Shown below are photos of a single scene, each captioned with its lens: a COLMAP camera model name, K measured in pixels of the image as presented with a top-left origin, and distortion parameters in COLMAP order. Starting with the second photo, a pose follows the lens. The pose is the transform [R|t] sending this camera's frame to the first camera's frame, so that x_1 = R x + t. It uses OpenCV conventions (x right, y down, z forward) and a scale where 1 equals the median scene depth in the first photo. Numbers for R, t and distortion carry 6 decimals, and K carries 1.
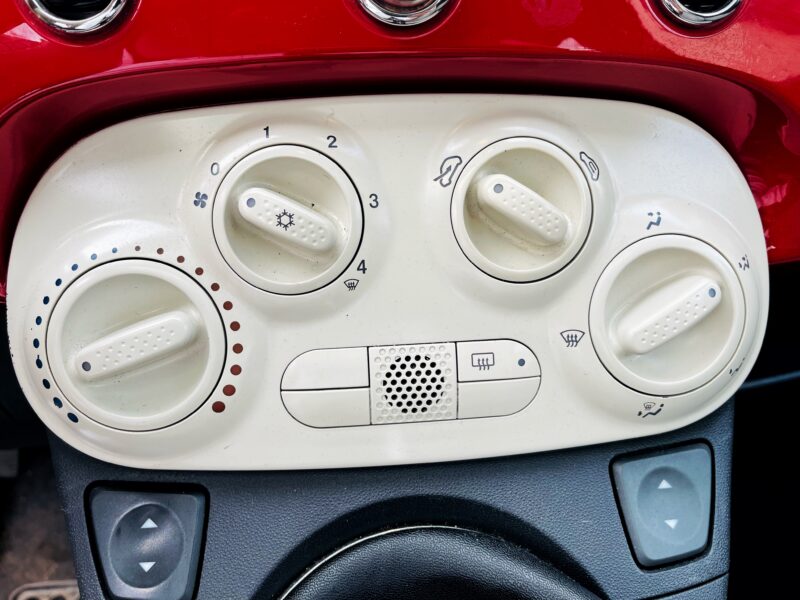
lens RADIAL K [[606.2, 0, 398.9], [0, 606.2, 302.0], [0, 0, 1]] dist [0.067017, -0.104040]
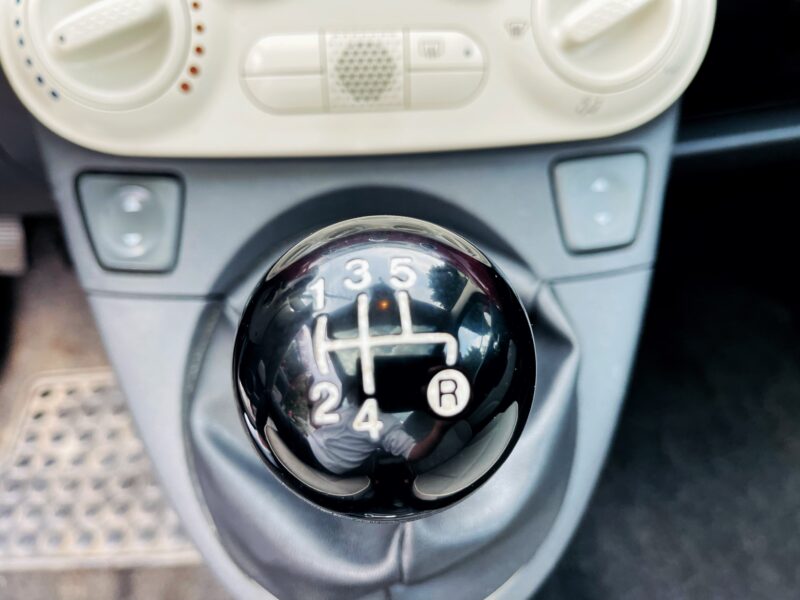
lens RADIAL K [[606.2, 0, 402.3], [0, 606.2, 300.6], [0, 0, 1]] dist [0.067017, -0.104040]
pose [[0.999758, 0.013828, -0.017125, 0.113149], [-0.010618, 0.984493, 0.175101, 0.344578], [0.019281, -0.174877, 0.984401, -0.131382]]
